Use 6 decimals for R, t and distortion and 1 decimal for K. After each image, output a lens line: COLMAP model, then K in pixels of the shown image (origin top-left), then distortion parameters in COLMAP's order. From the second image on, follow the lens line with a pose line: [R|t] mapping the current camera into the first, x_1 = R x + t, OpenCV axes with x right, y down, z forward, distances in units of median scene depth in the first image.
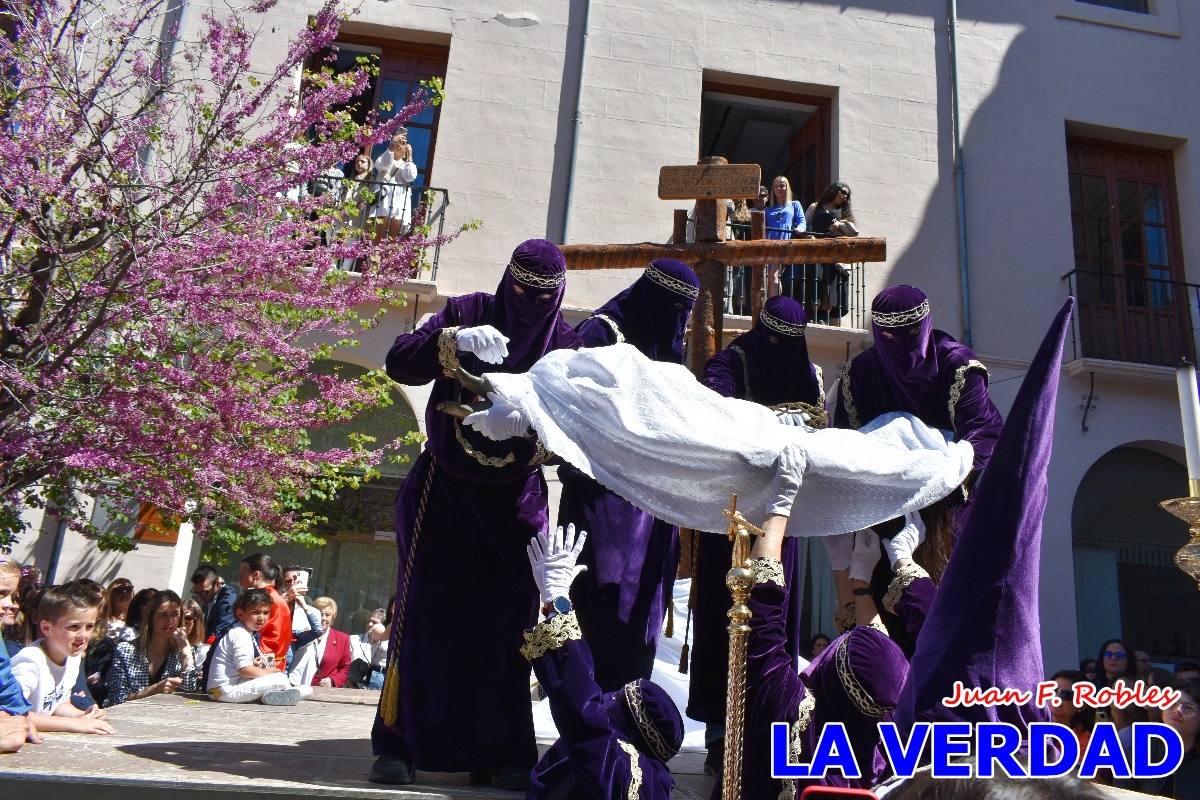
lens RADIAL K [[922.2, 0, 600.1], [0, 922.2, 393.0], [0, 0, 1]] dist [-0.012588, 0.004064]
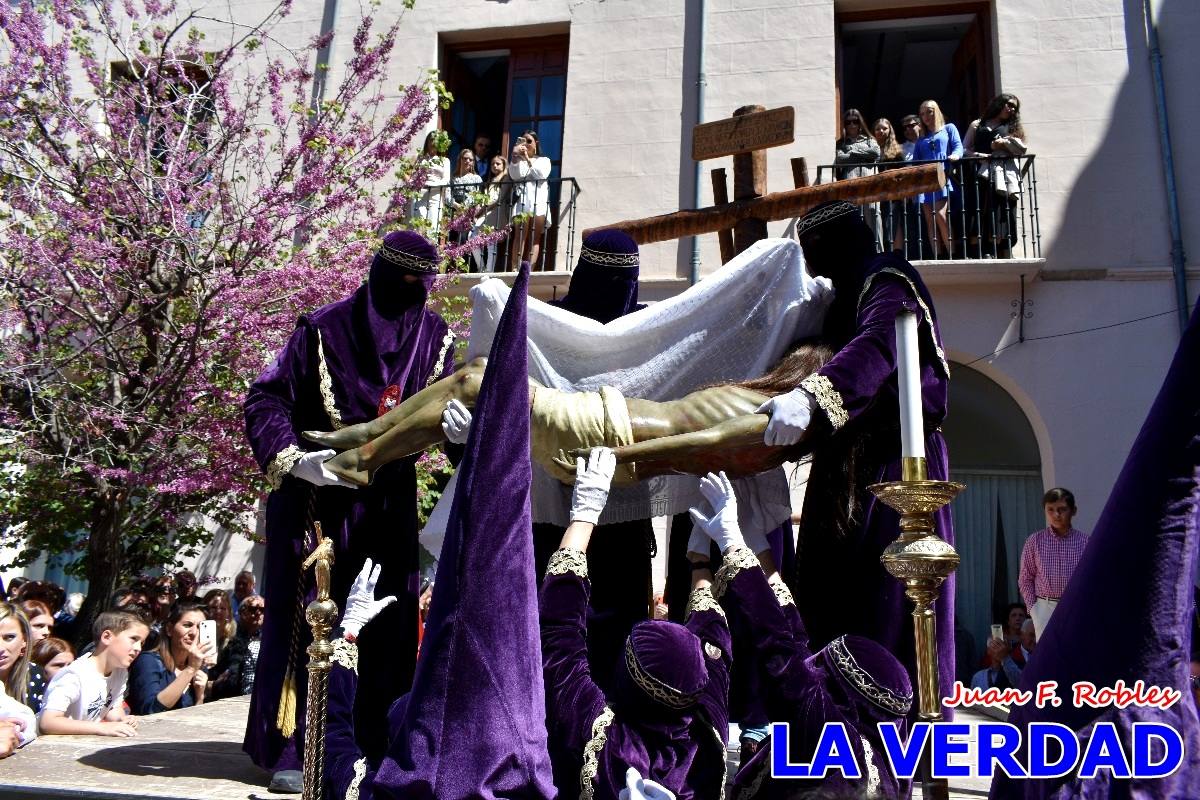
lens RADIAL K [[923.9, 0, 612.8], [0, 923.9, 389.2], [0, 0, 1]] dist [-0.006710, 0.012828]
pose [[0.955287, -0.101723, -0.277630, 0.197810], [0.109556, 0.993898, 0.012806, -0.000001], [0.274633, -0.042649, 0.960603, 0.051960]]
